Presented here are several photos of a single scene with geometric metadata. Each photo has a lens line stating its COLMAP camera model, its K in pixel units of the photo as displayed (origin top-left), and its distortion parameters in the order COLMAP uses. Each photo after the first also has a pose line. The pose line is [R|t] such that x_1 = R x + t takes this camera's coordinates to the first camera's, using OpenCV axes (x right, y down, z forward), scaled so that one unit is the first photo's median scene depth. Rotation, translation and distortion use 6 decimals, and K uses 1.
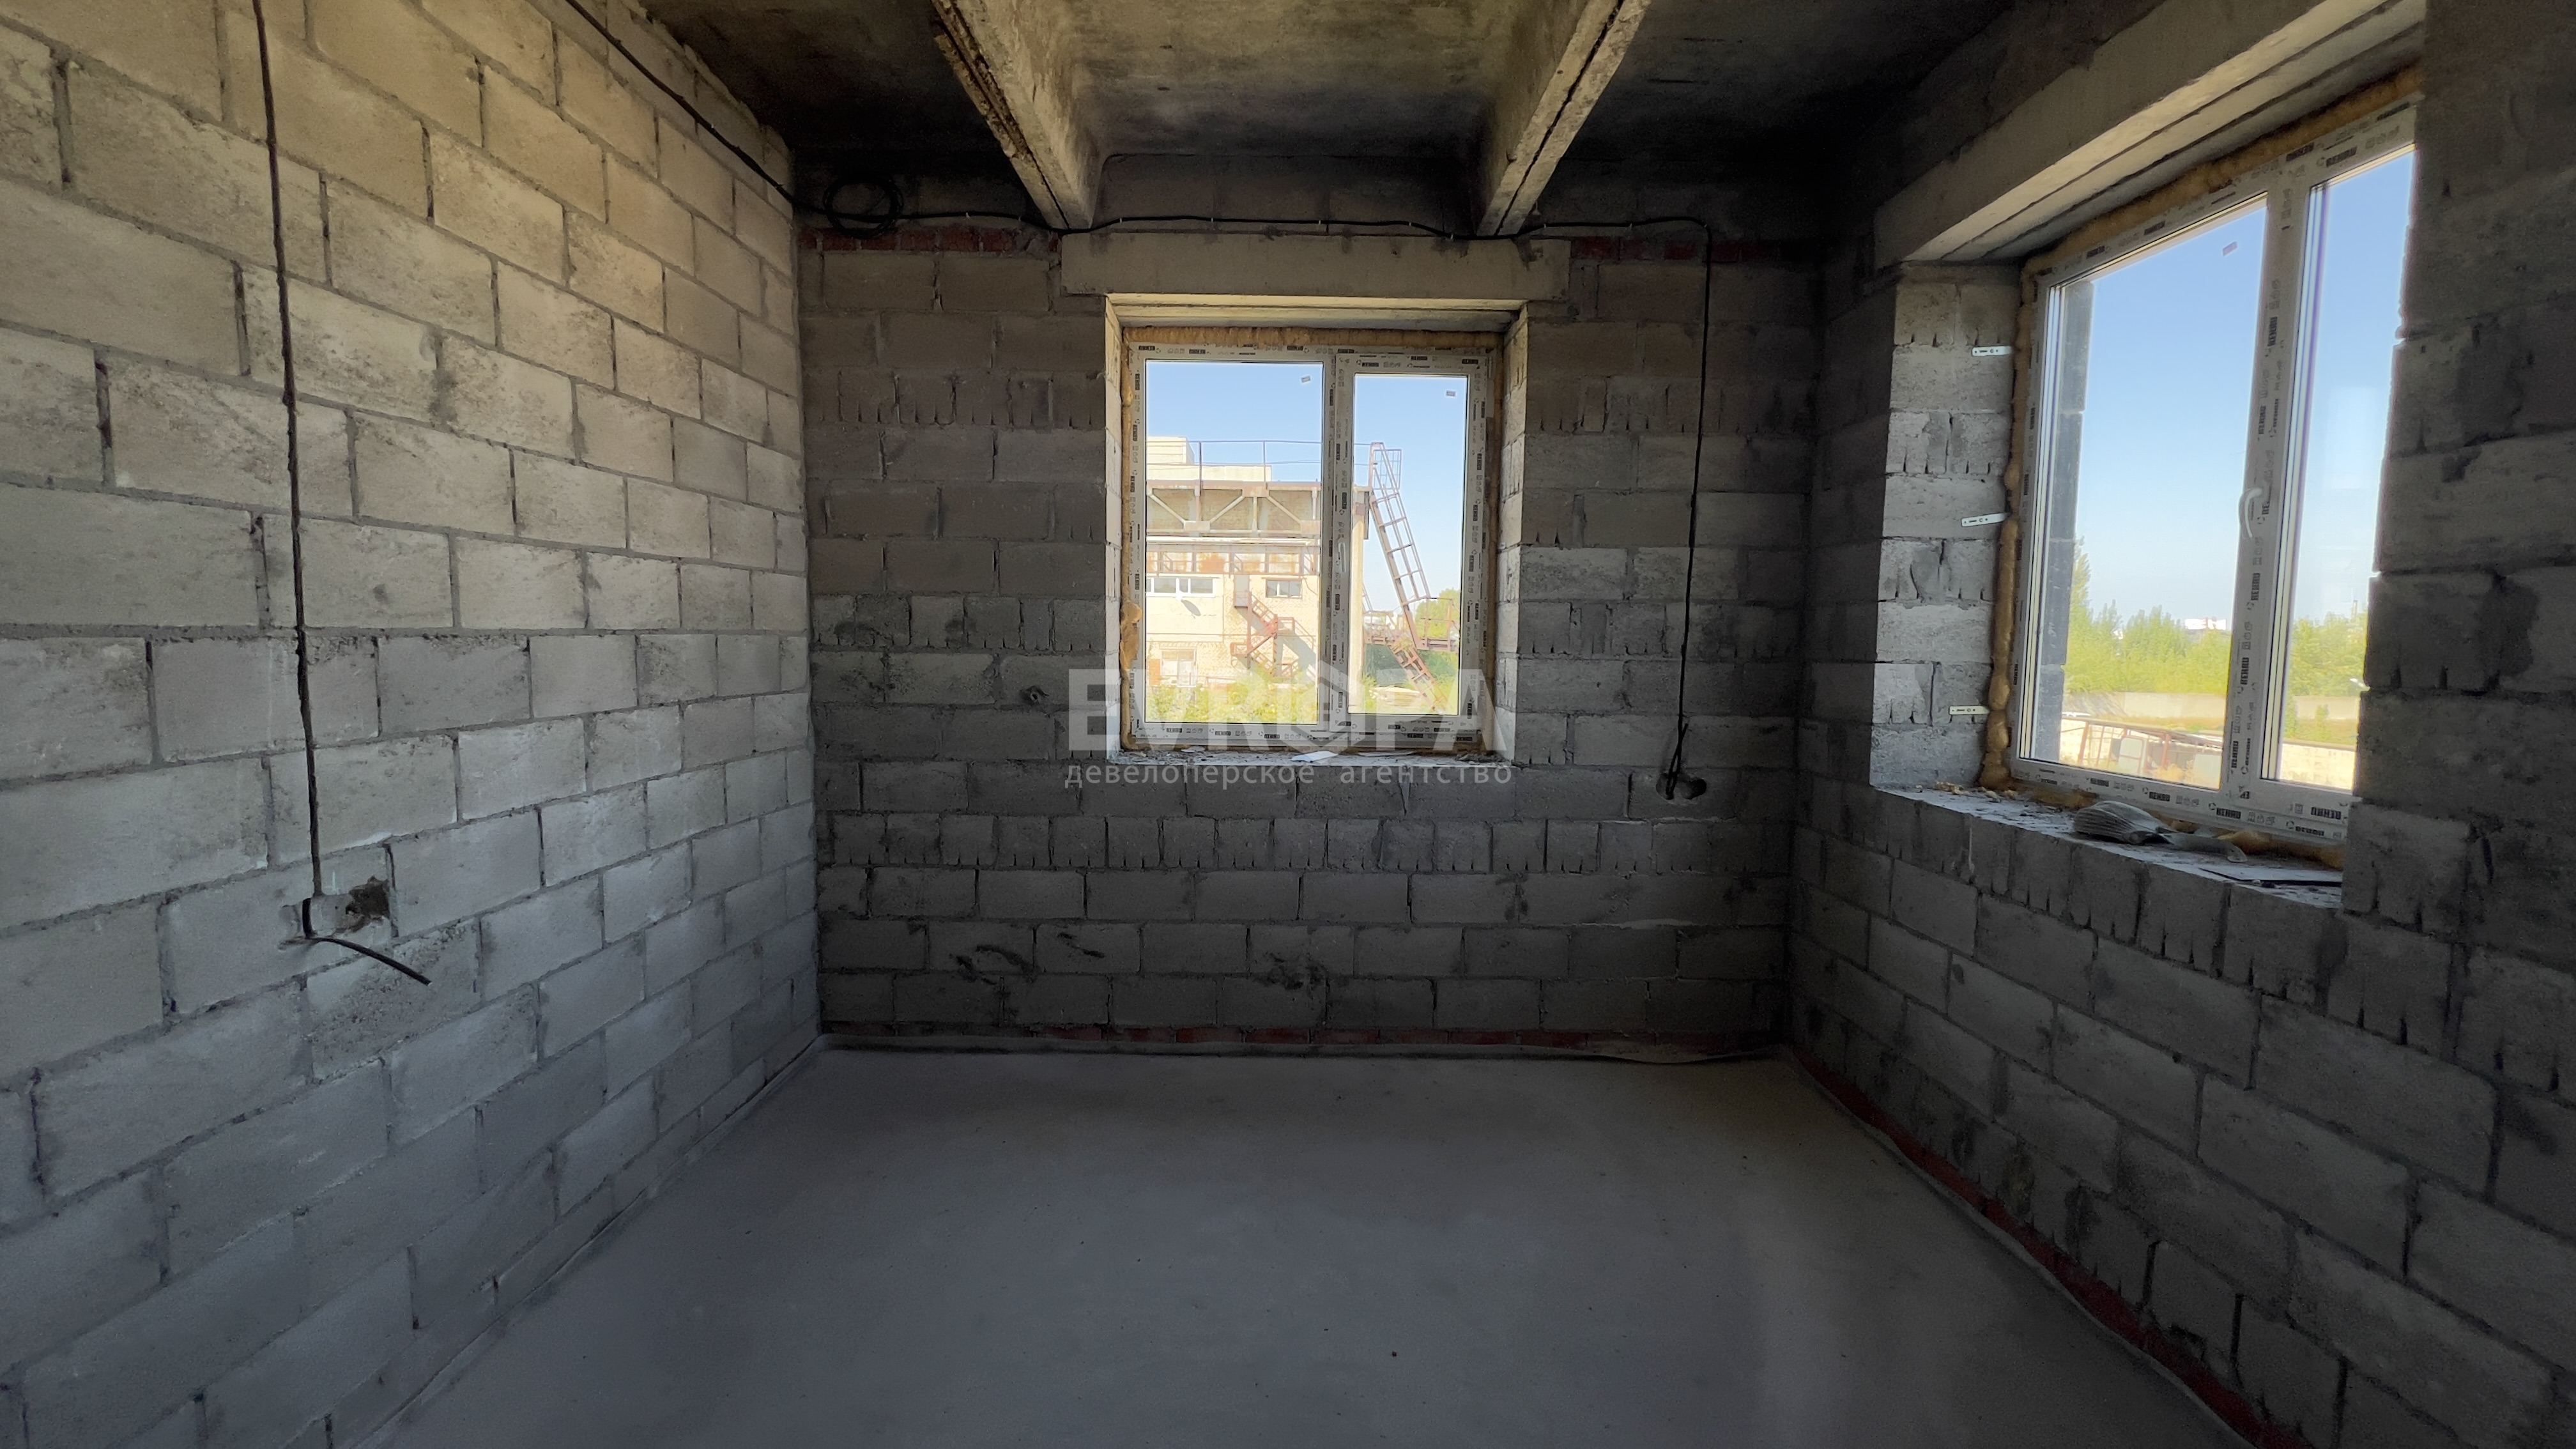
lens RADIAL K [[1034.2, 0, 1280.8], [0, 1034.2, 717.1], [0, 0, 1]] dist [-0.000896, 0.000775]
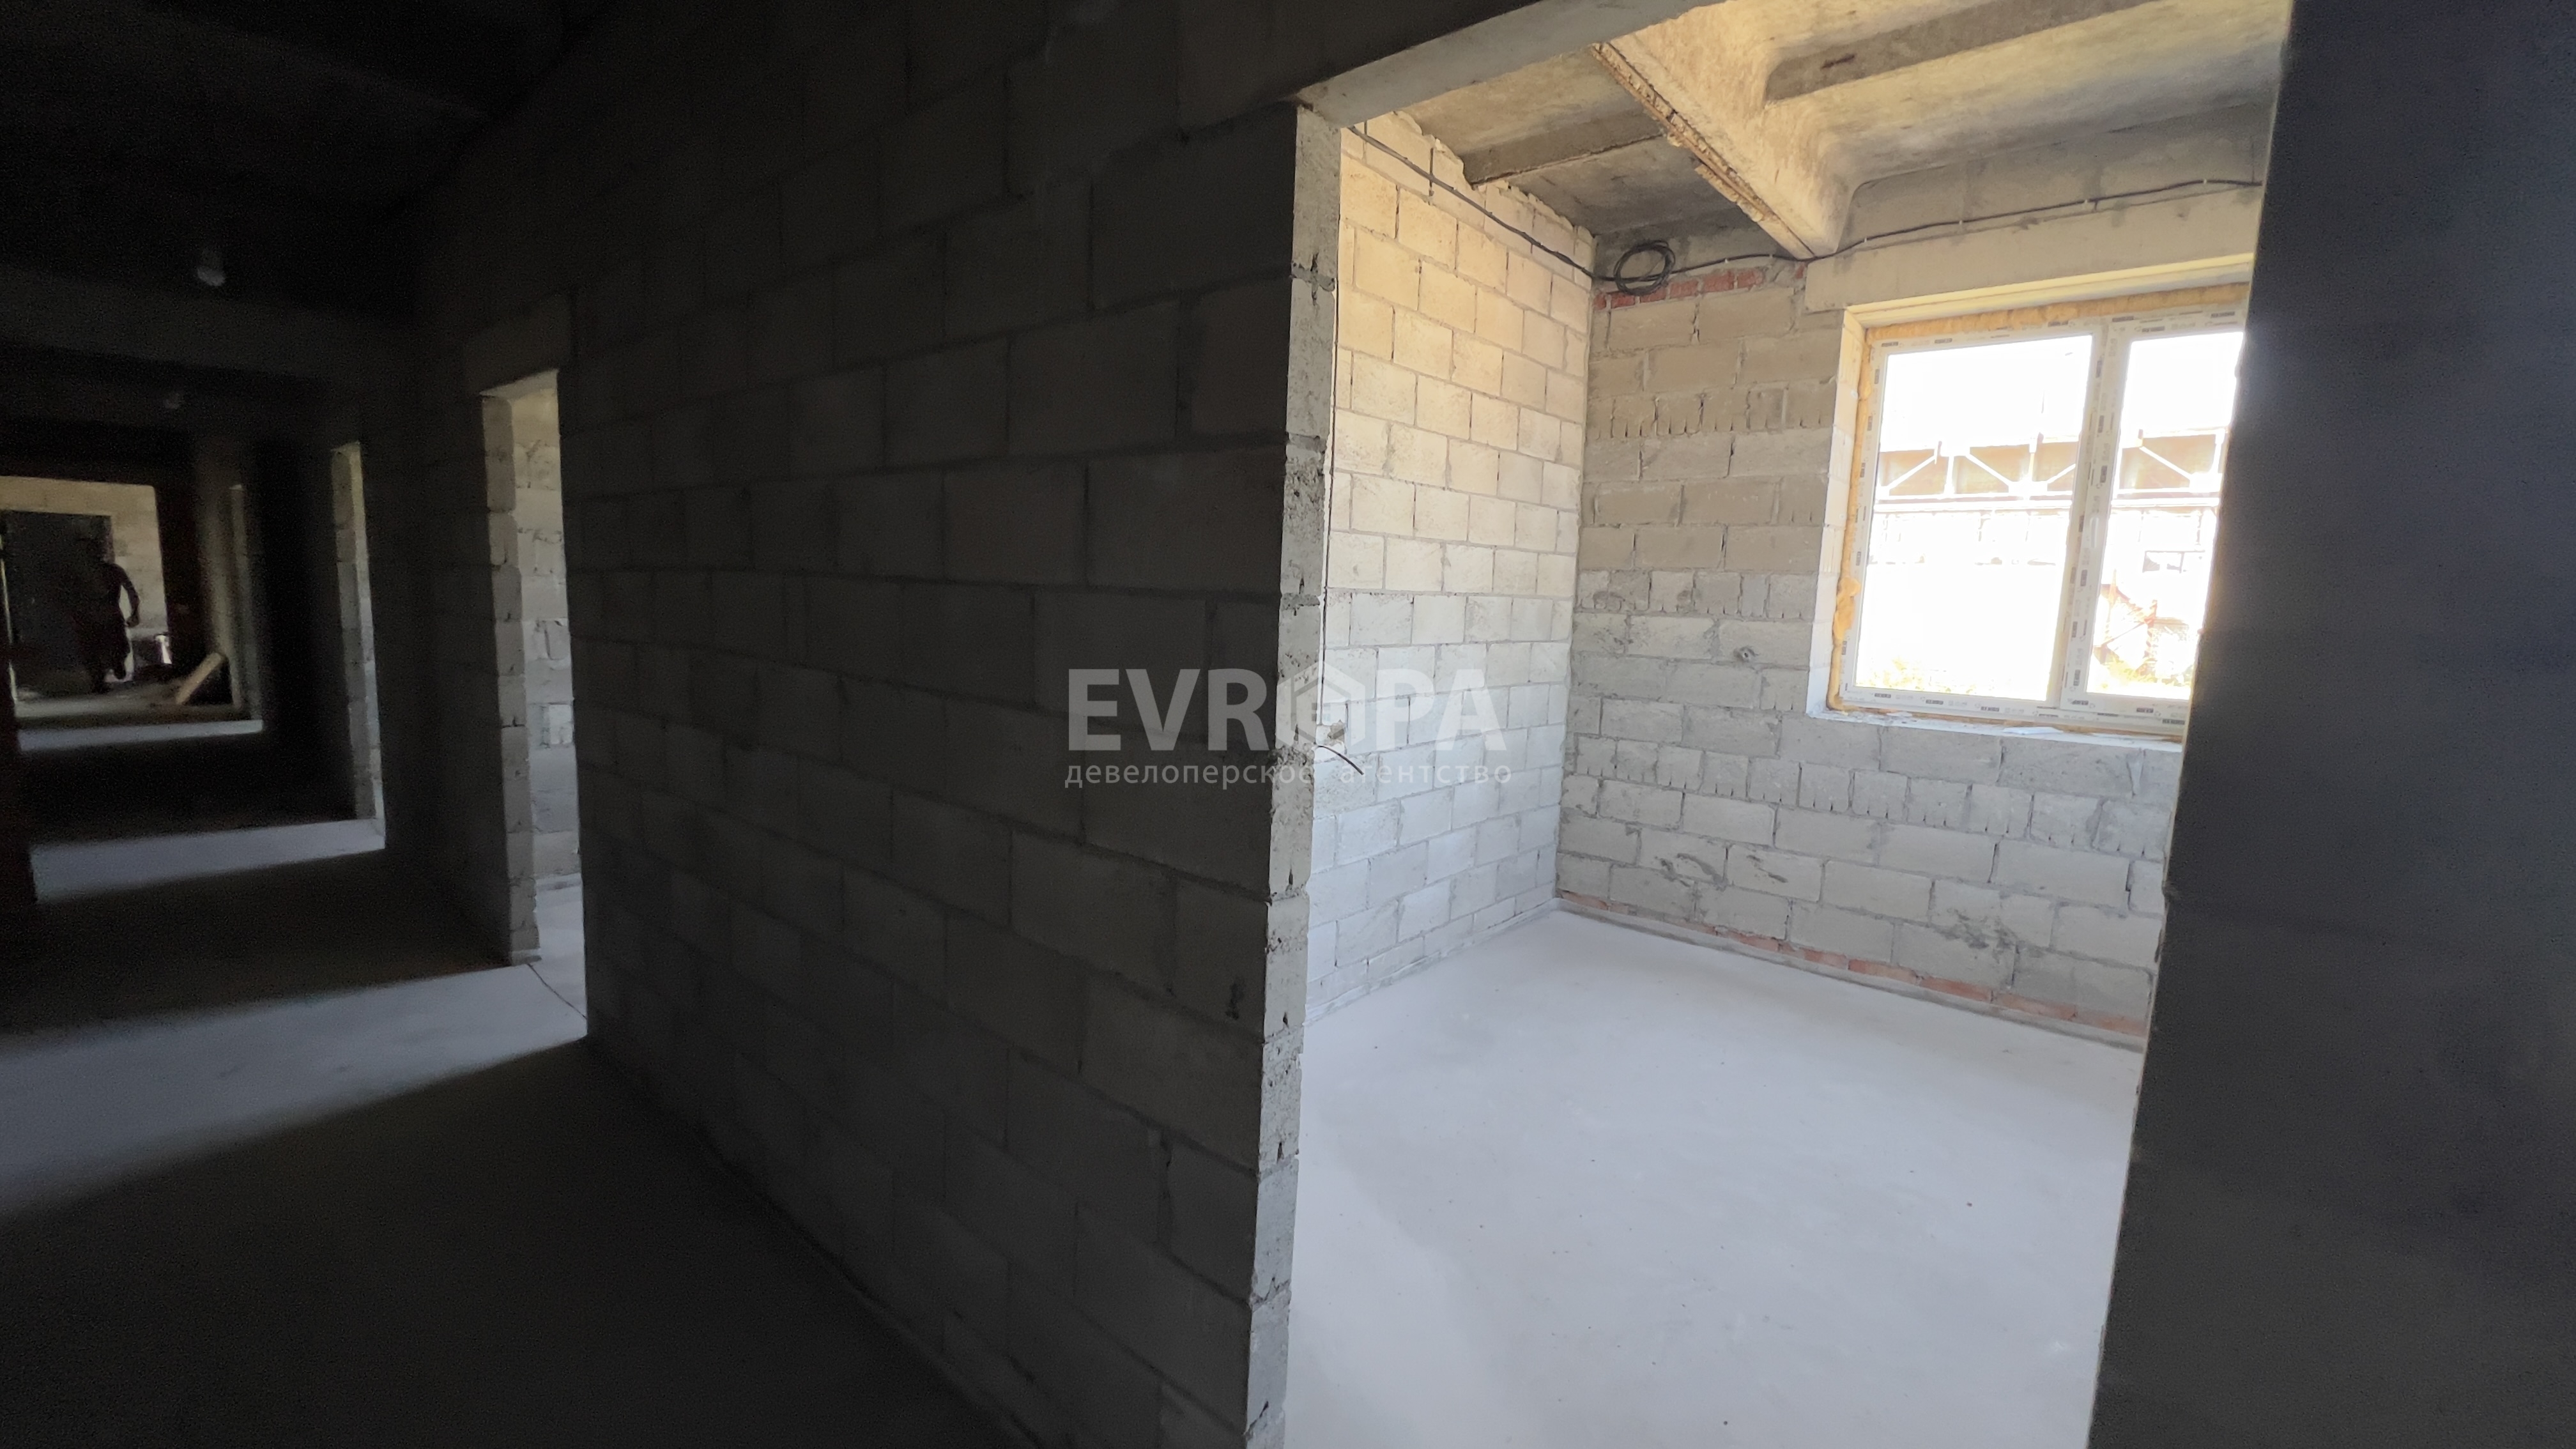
lens RADIAL K [[1034.2, 0, 1280.8], [0, 1034.2, 717.1], [0, 0, 1]] dist [-0.000896, 0.000775]
pose [[0.757179, 0.093661, -0.646457, 0.141185], [-0.077886, 0.995552, 0.053013, 0.030929], [0.648547, 0.010209, 0.761106, -0.274356]]
